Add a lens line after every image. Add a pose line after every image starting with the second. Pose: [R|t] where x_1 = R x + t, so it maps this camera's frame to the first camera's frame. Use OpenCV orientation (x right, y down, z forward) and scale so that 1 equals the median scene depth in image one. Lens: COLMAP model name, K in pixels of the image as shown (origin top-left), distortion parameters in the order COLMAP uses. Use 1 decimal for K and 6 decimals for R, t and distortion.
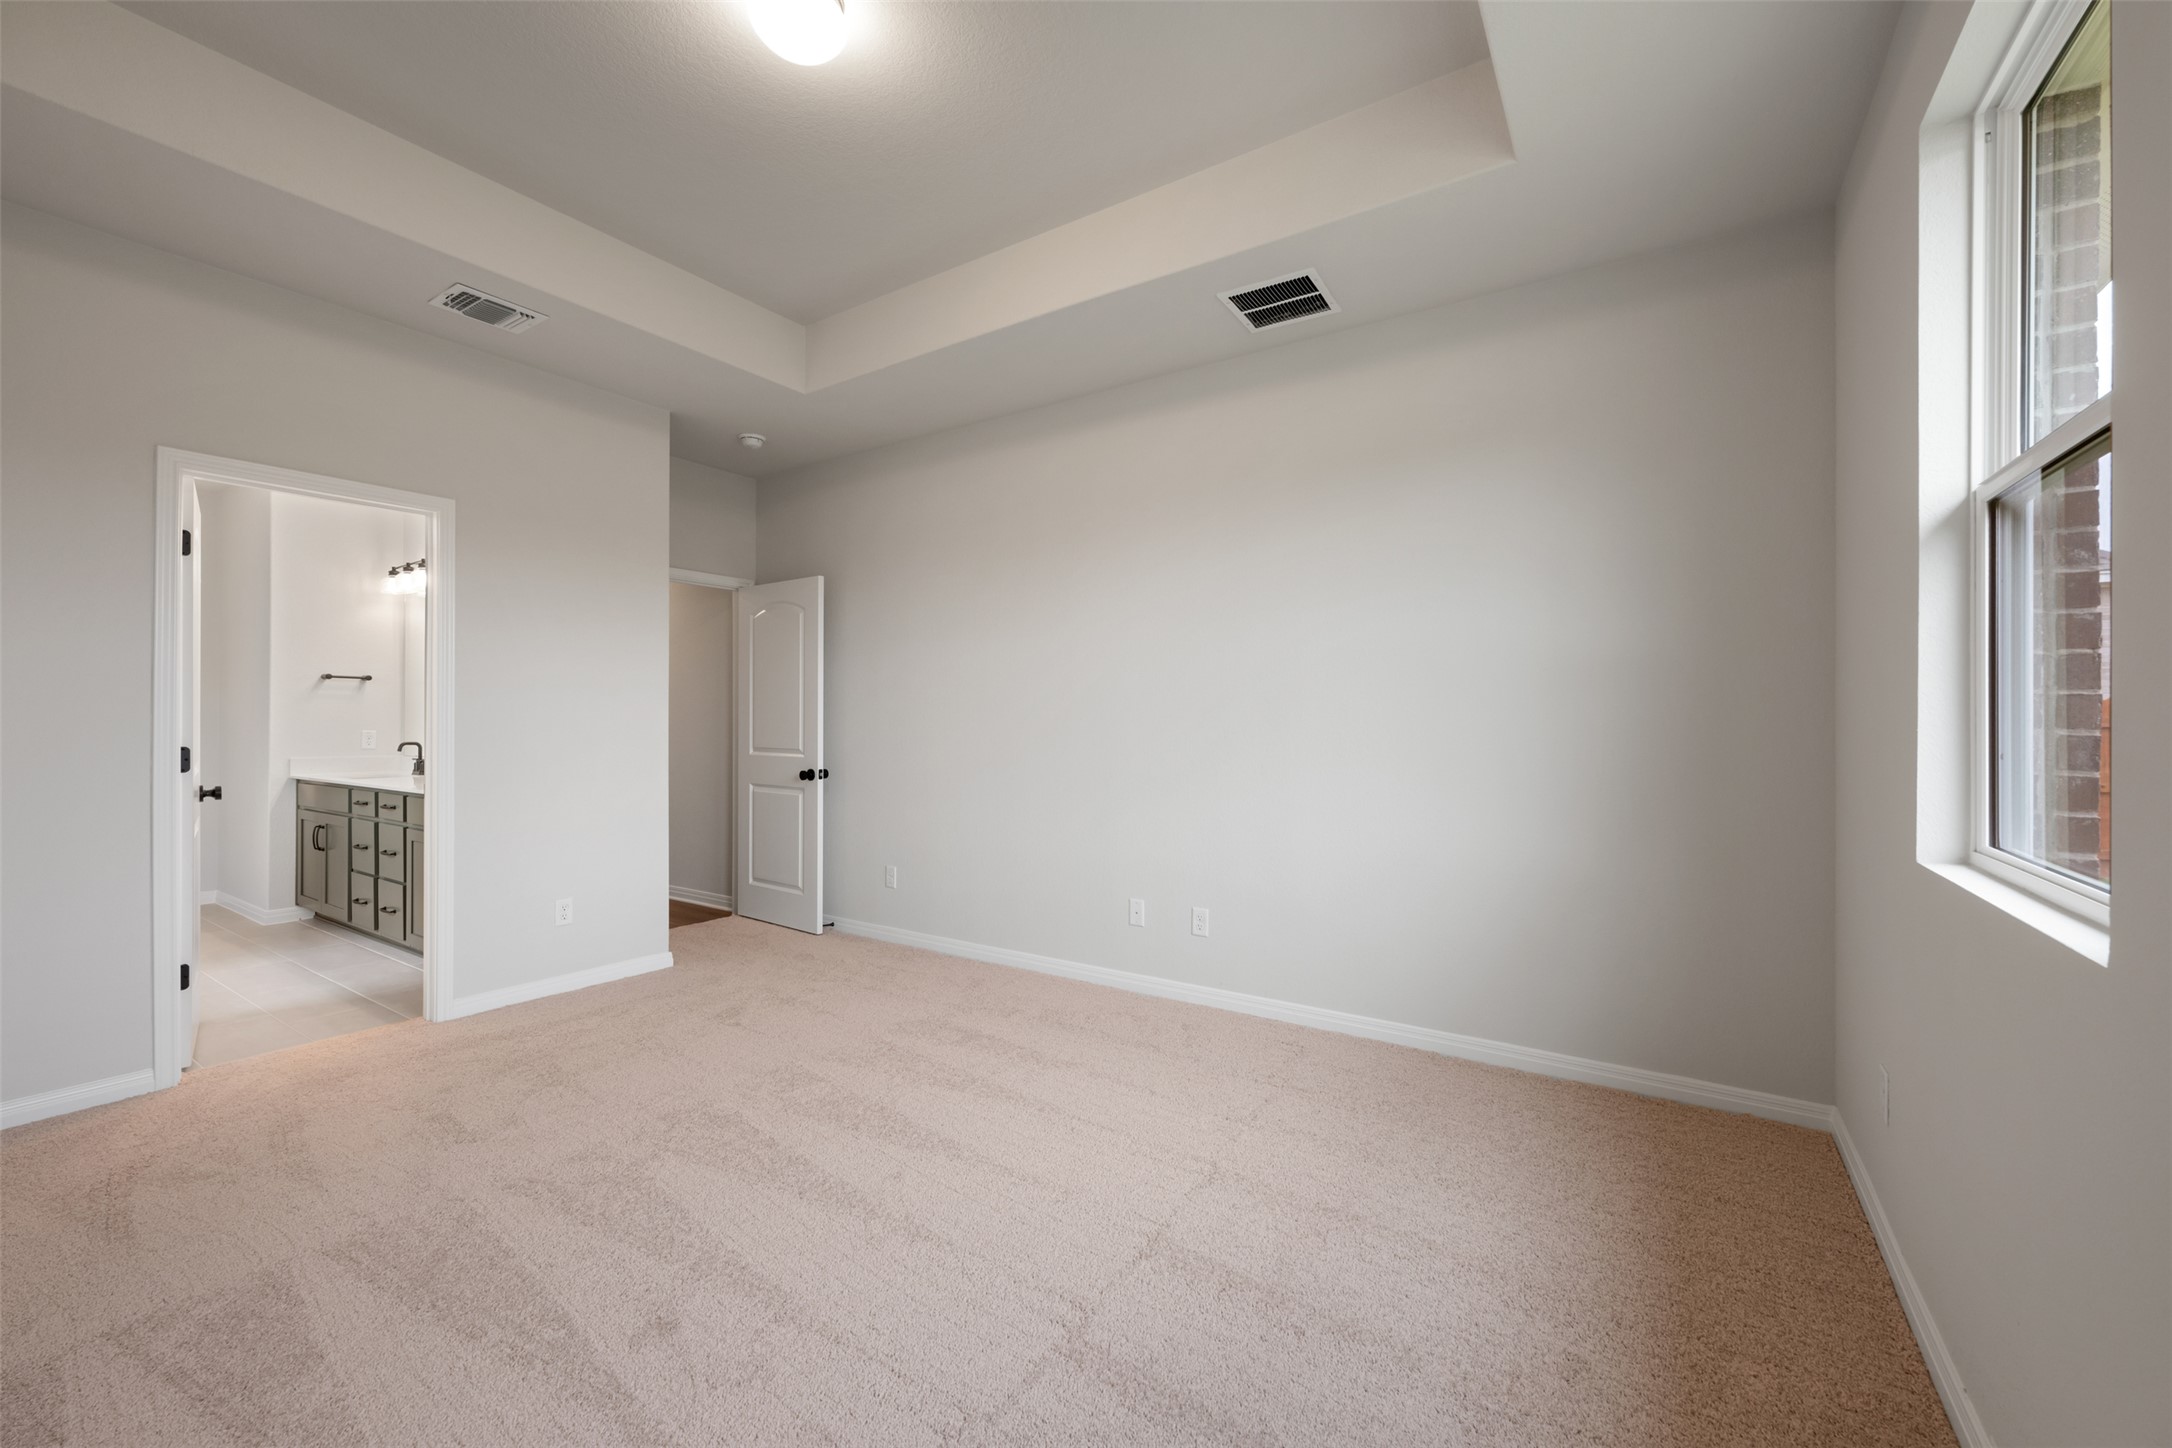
lens RADIAL K [[858.2, 0, 1082.4], [0, 858.2, 728.6], [0, 0, 1]] dist [0.000842, 0.000014]
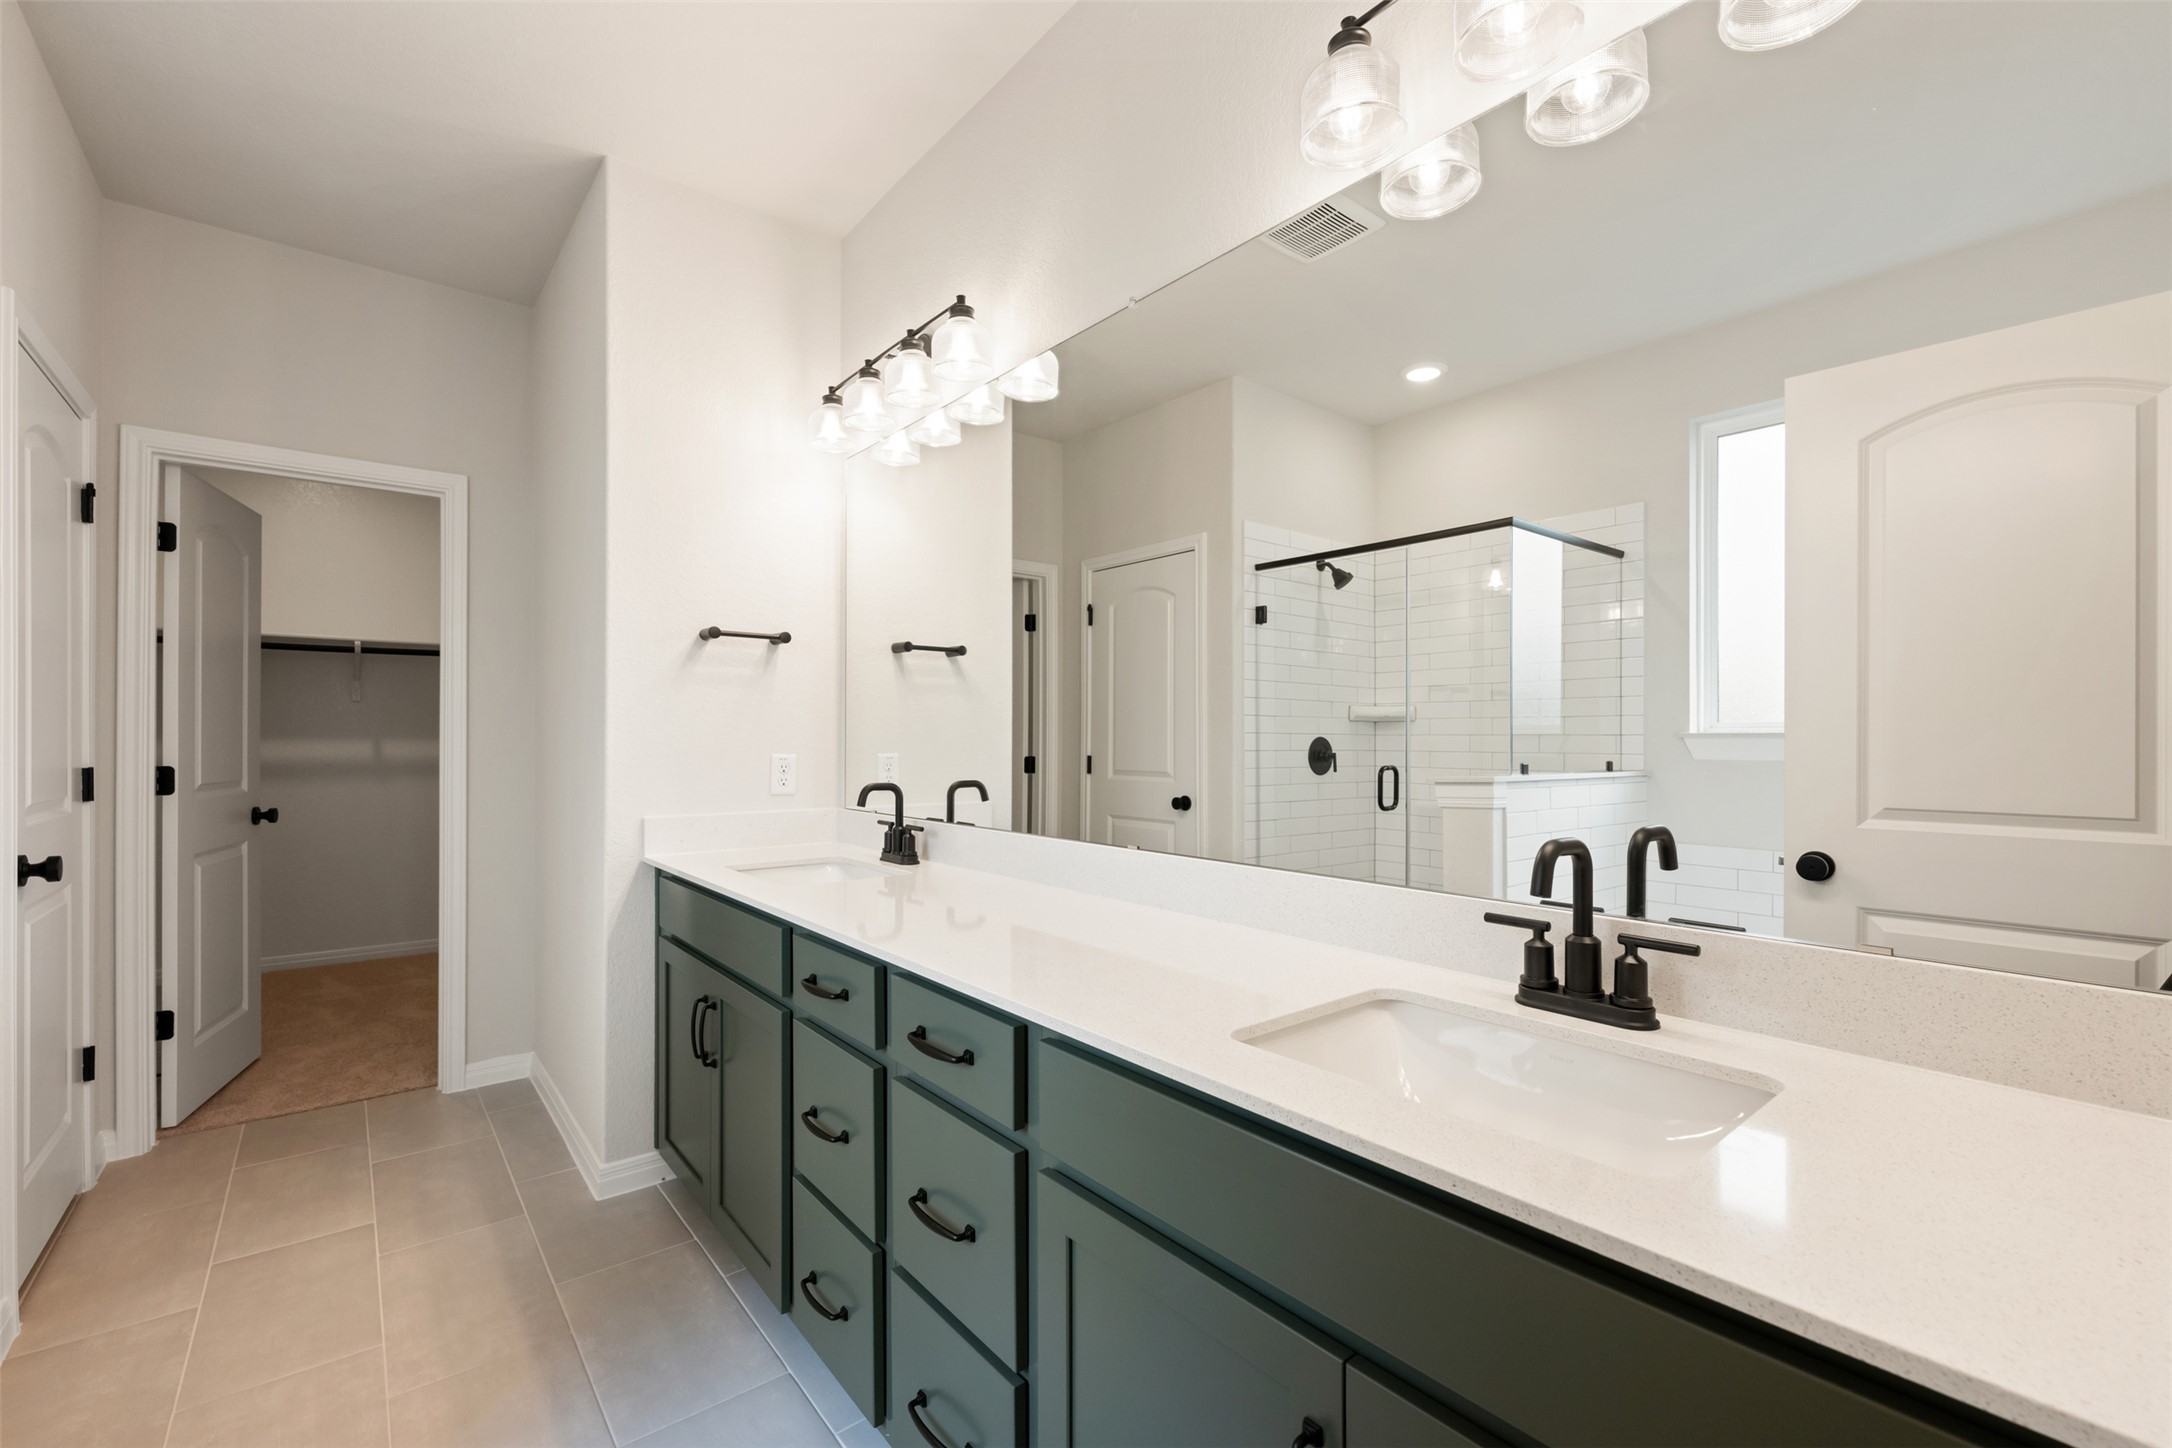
lens RADIAL K [[929.7, 0, 1080.9], [0, 929.7, 744.8], [0, 0, 1]] dist [-0.001488, -0.000069]
pose [[0.954195, -0.001225, -0.299184, -0.565669], [0.000896, 0.999999, -0.001235, -0.002290], [0.299185, 0.000910, 0.954195, 0.611913]]
